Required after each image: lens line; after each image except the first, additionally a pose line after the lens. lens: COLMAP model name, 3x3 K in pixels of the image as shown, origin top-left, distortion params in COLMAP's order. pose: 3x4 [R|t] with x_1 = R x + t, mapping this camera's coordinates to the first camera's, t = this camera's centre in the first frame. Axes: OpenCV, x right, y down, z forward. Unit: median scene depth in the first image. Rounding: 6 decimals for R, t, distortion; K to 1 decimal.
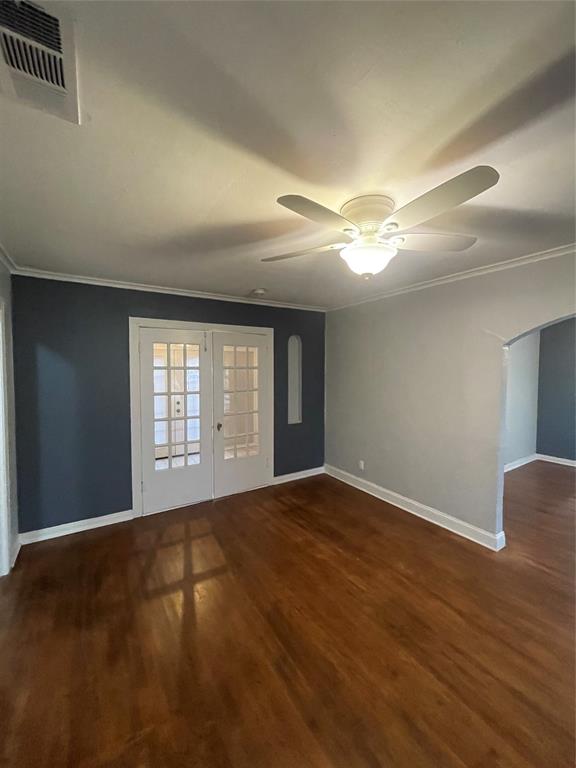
lens RADIAL K [[311.4, 0, 288.2], [0, 311.4, 380.3], [0, 0, 1]] dist [0.000749, -0.000154]
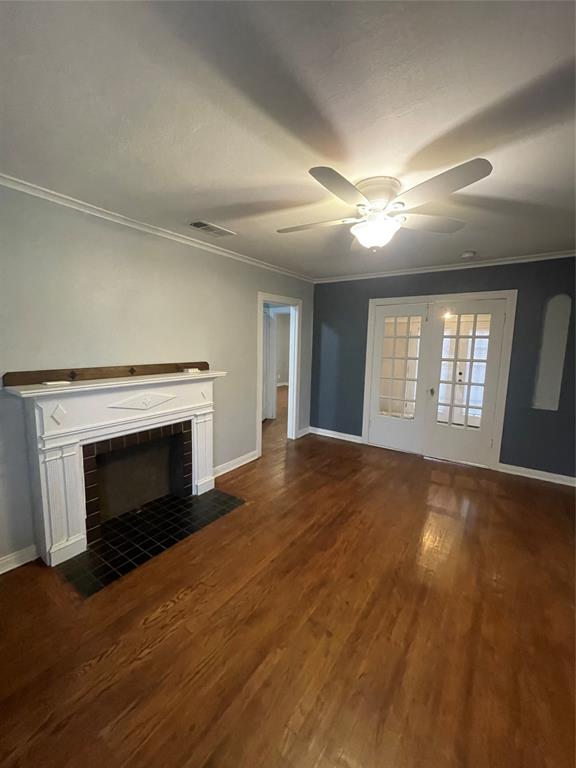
lens RADIAL K [[311.4, 0, 288.2], [0, 311.4, 380.3], [0, 0, 1]] dist [0.000749, -0.000154]
pose [[0.383306, 0.122919, -0.915405, 0.677707], [-0.052579, 0.992401, 0.111242, 0.018412], [0.922123, 0.005491, 0.386857, 0.145357]]
